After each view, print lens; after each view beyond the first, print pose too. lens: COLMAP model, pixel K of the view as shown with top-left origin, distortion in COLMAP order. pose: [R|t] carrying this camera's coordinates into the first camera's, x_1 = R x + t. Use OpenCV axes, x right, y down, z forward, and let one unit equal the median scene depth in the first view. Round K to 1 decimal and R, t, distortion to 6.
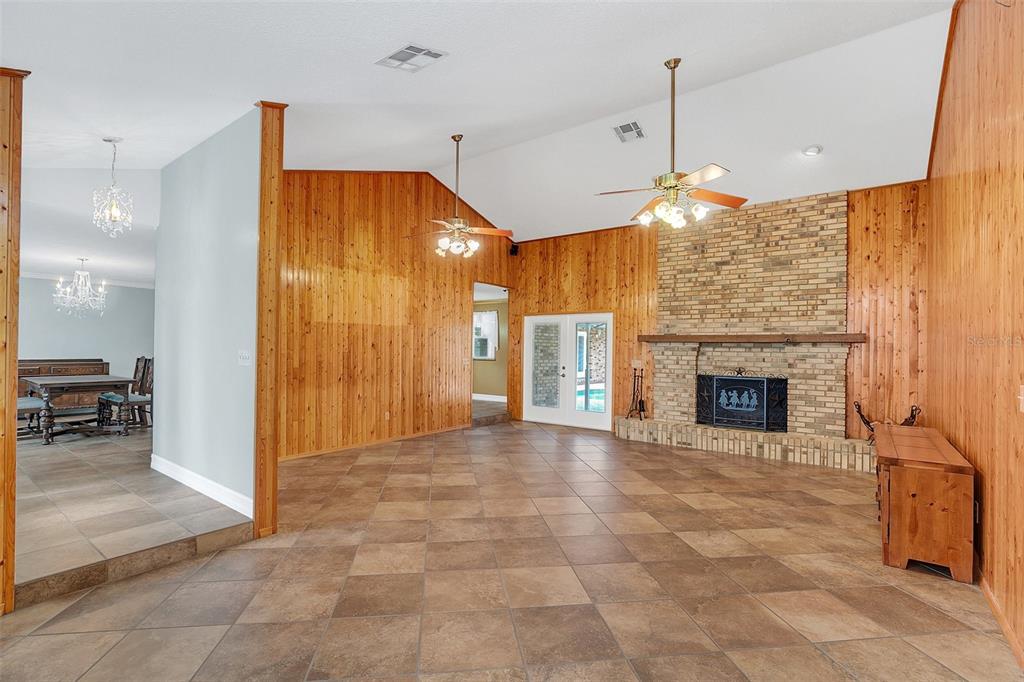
lens RADIAL K [[471.3, 0, 512.7], [0, 471.3, 348.4], [0, 0, 1]] dist [-0.011747, 0.002975]
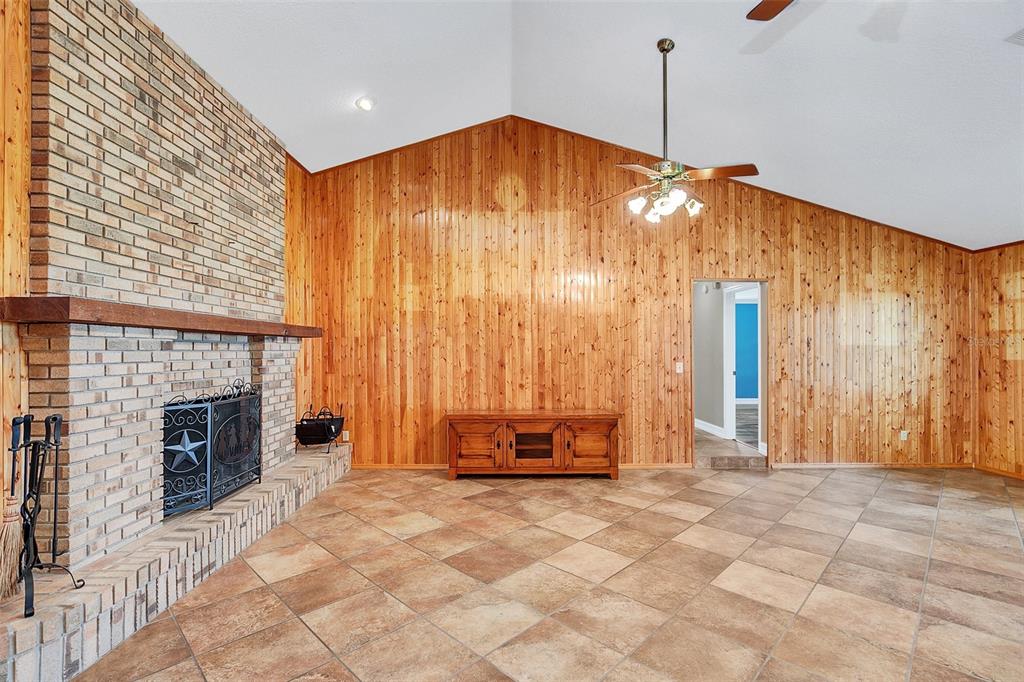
lens RADIAL K [[471.3, 0, 501.9], [0, 471.3, 346.7], [0, 0, 1]] dist [-0.011747, 0.002975]
pose [[-0.594726, -0.005172, 0.803912, -0.137685], [-0.008400, 0.999965, 0.000219, -0.000167], [-0.803885, -0.006623, -0.594749, 1.106161]]
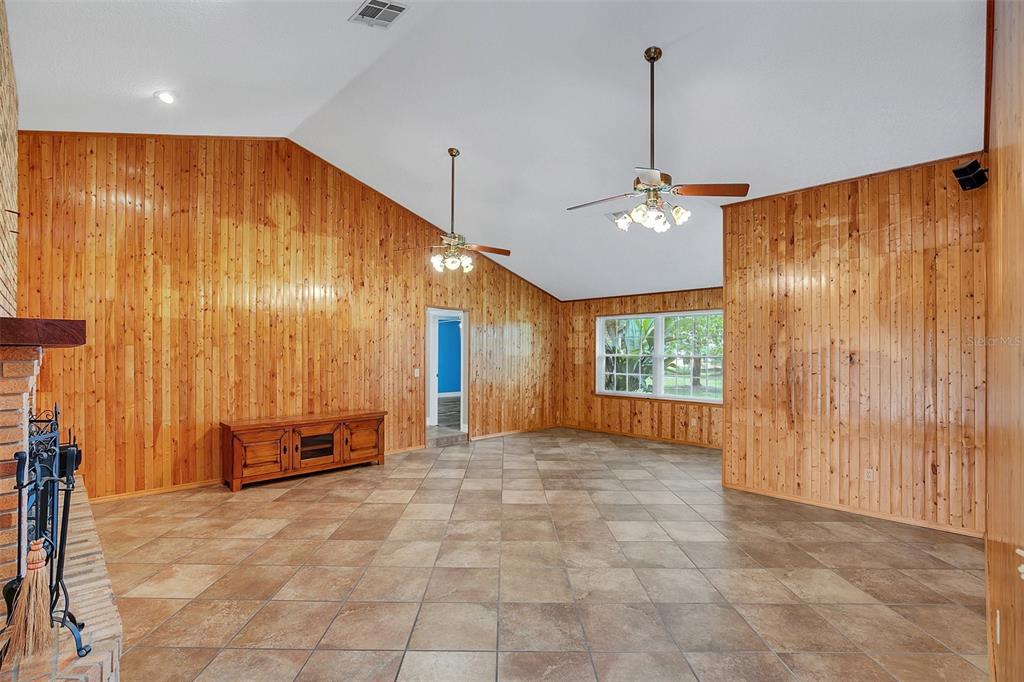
lens RADIAL K [[471.3, 0, 505.0], [0, 471.3, 348.0], [0, 0, 1]] dist [-0.011747, 0.002975]
pose [[-0.987849, -0.014362, 0.154751, -0.017938], [-0.016190, 0.999813, -0.010559, -0.015254], [-0.154570, -0.012936, -0.987897, 1.414277]]
